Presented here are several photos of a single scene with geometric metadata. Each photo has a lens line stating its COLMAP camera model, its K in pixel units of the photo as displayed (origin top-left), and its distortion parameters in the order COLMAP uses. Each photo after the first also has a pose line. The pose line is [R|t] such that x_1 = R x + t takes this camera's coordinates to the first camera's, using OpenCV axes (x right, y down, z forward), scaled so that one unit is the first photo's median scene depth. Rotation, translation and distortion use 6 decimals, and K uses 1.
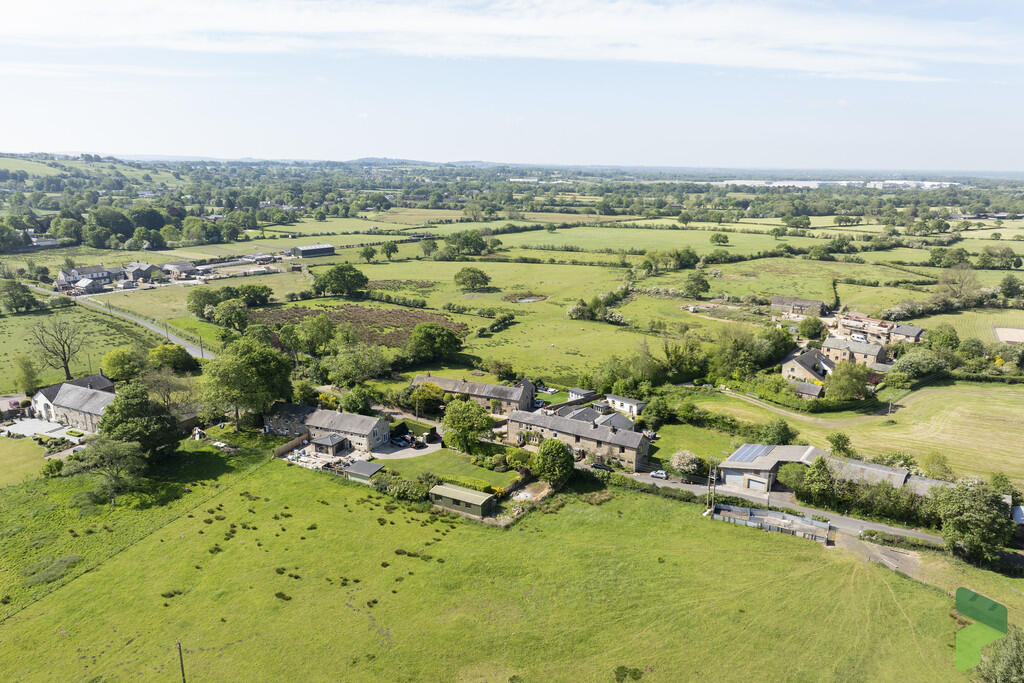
lens RADIAL K [[726.0, 0, 512.0], [0, 726.0, 341.5], [0, 0, 1]] dist [-0.042494, -0.002593]
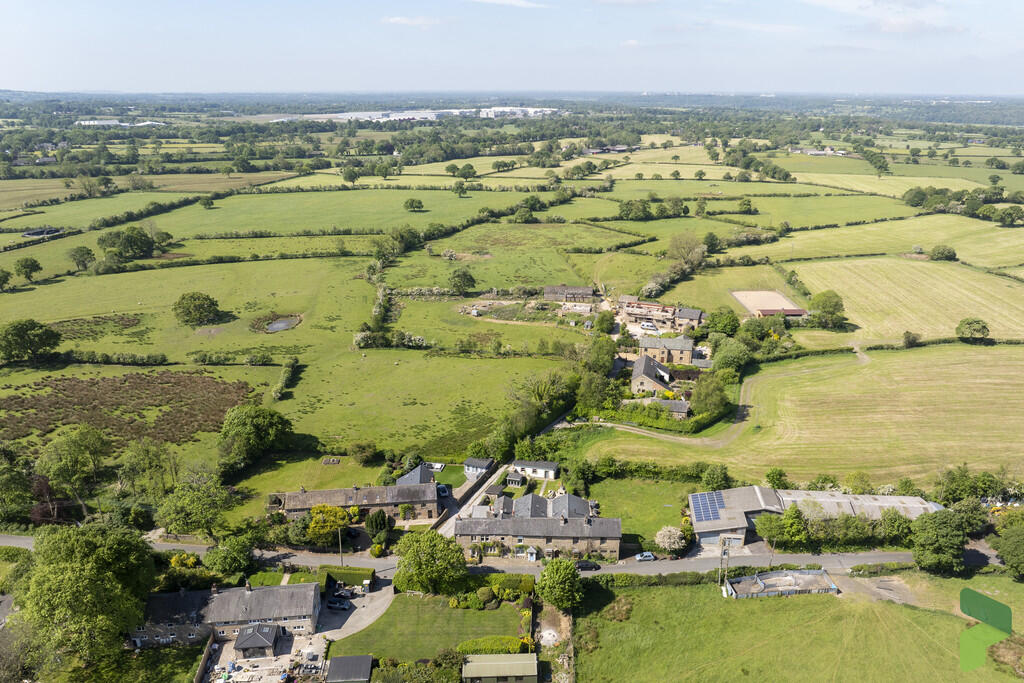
lens RADIAL K [[766.1, 0, 535.5], [0, 766.1, 378.9], [0, 0, 1]] dist [-0.034826, -0.002775]
pose [[0.851288, -0.187042, 0.490228, -0.273180], [0.122260, 0.979297, 0.161336, -0.167014], [-0.510256, -0.077408, 0.856532, 0.176582]]
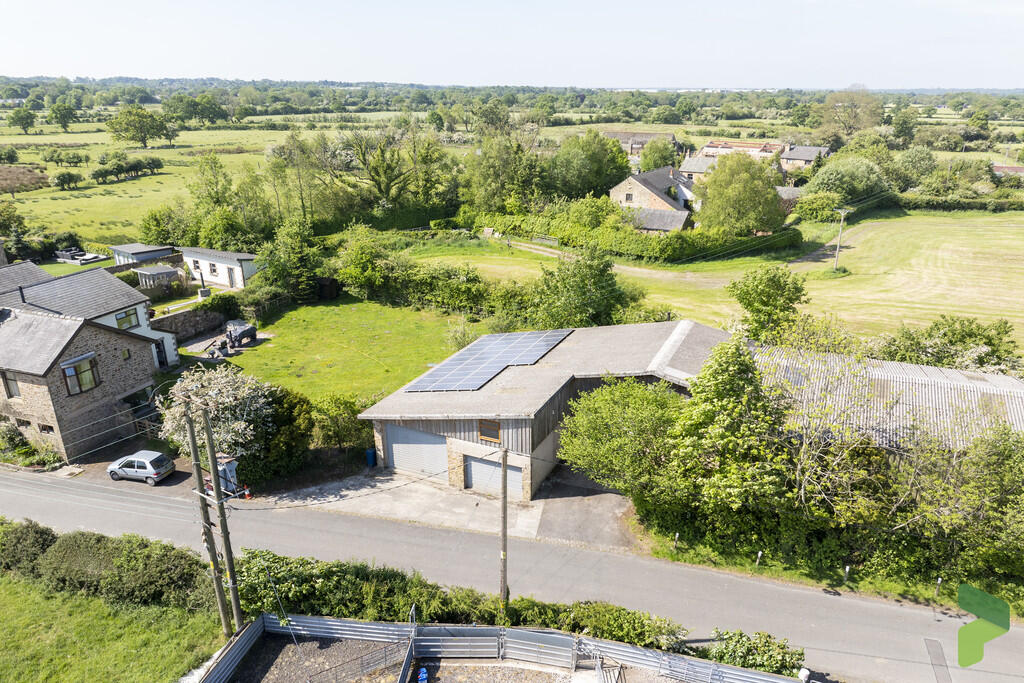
lens RADIAL K [[726.0, 0, 512.0], [0, 726.0, 341.5], [0, 0, 1]] dist [-0.042494, -0.002593]
pose [[0.979081, -0.075542, 0.188926, 0.217086], [0.057761, 0.993517, 0.097922, 0.090674], [-0.195098, -0.084961, 0.977097, 0.541158]]
